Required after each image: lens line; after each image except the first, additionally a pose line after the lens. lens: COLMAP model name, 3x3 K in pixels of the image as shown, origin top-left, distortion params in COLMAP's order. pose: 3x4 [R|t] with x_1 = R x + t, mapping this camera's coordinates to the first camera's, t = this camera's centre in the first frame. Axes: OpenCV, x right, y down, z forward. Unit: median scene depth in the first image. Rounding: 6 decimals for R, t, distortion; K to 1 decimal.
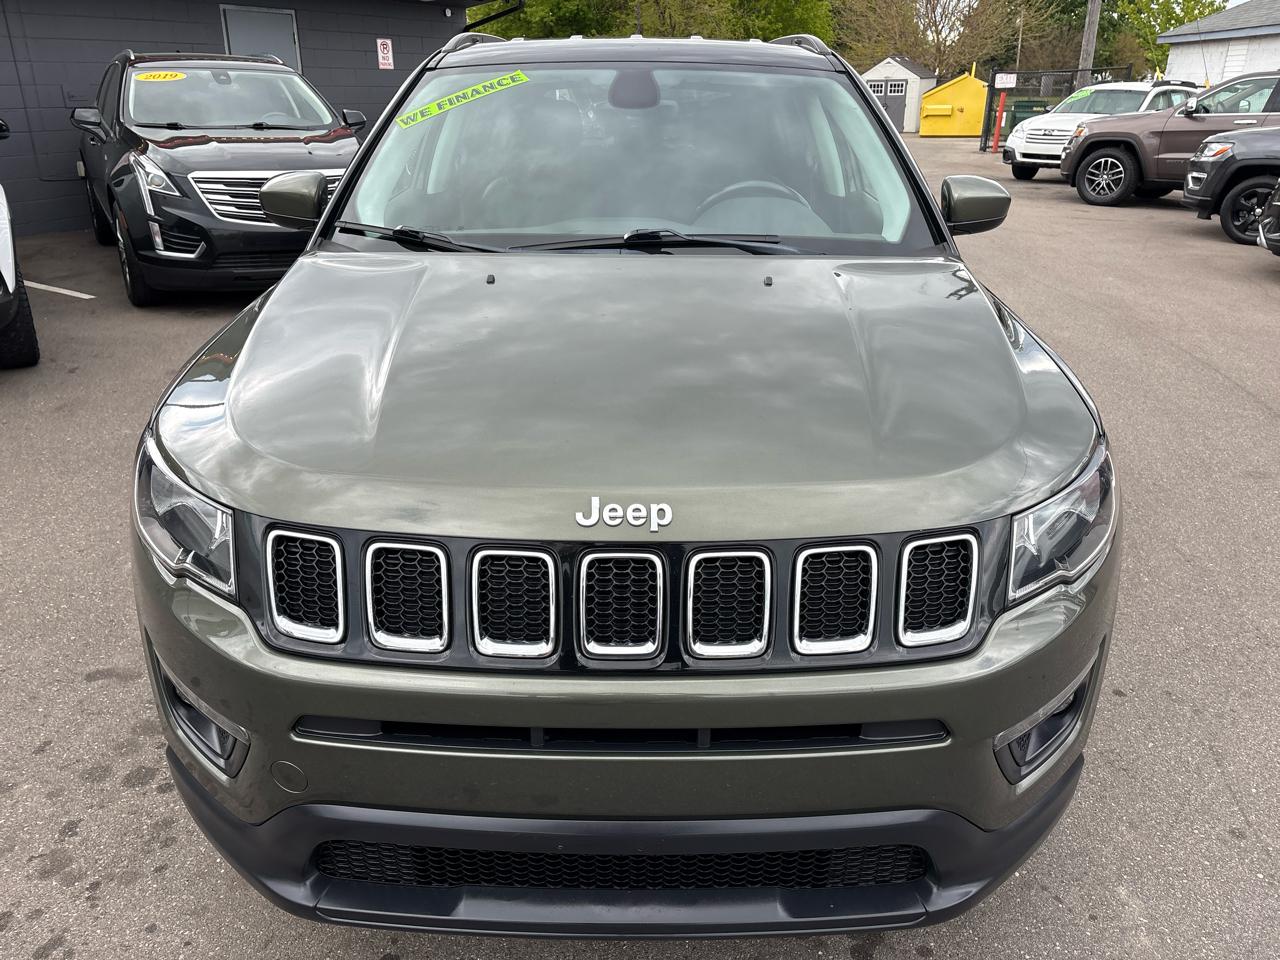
lens RADIAL K [[969.5, 0, 644.8], [0, 969.5, 474.7], [0, 0, 1]] dist [0.045254, -0.039855]
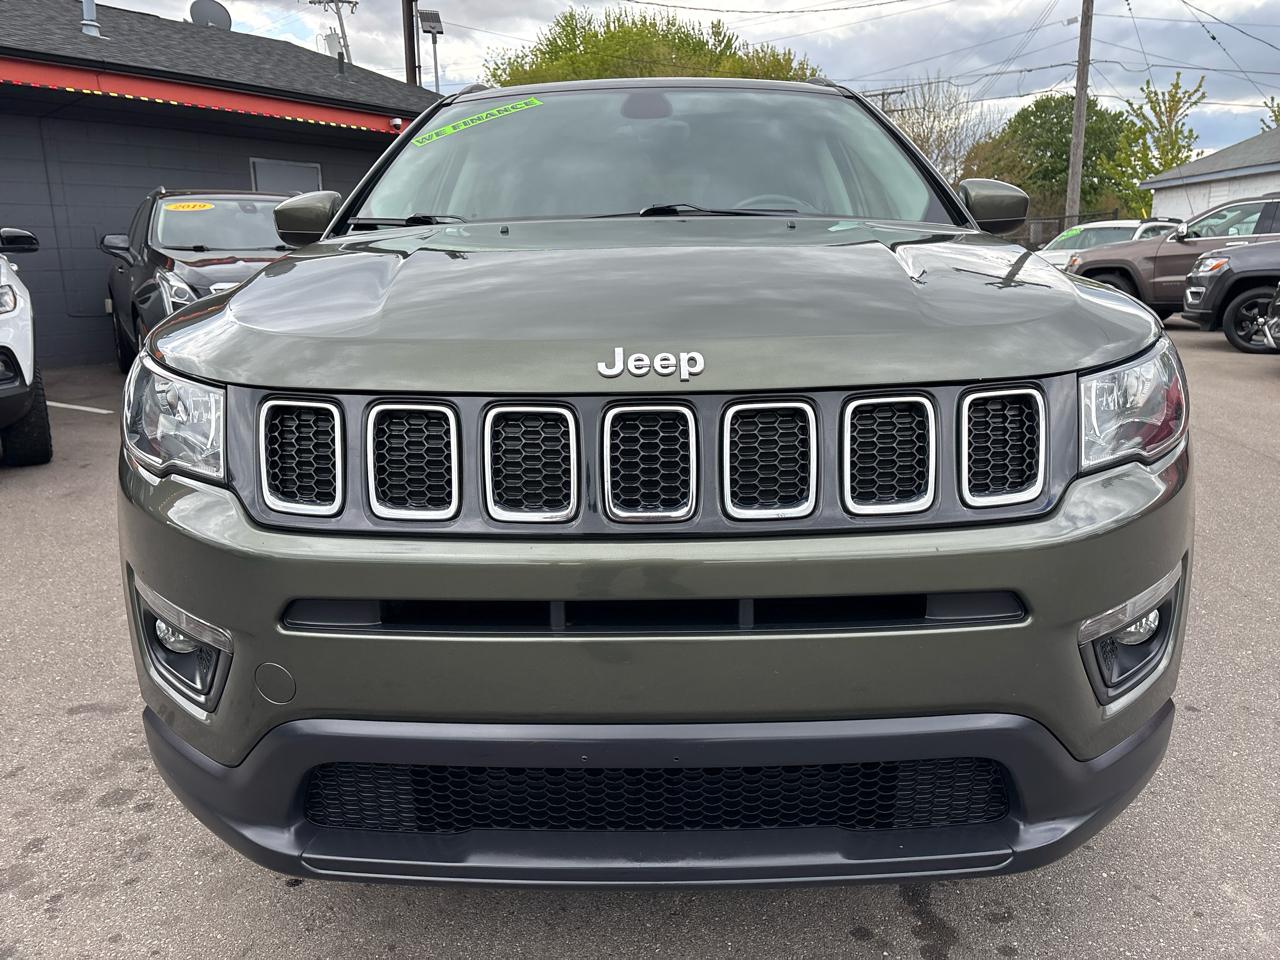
lens RADIAL K [[969.5, 0, 642.0], [0, 969.5, 481.4], [0, 0, 1]] dist [0.045254, -0.039855]
pose [[0.999698, -0.020591, -0.013412, -0.013031], [0.018344, 0.988476, -0.150262, 0.186316], [0.016352, 0.149971, 0.988555, 0.076988]]
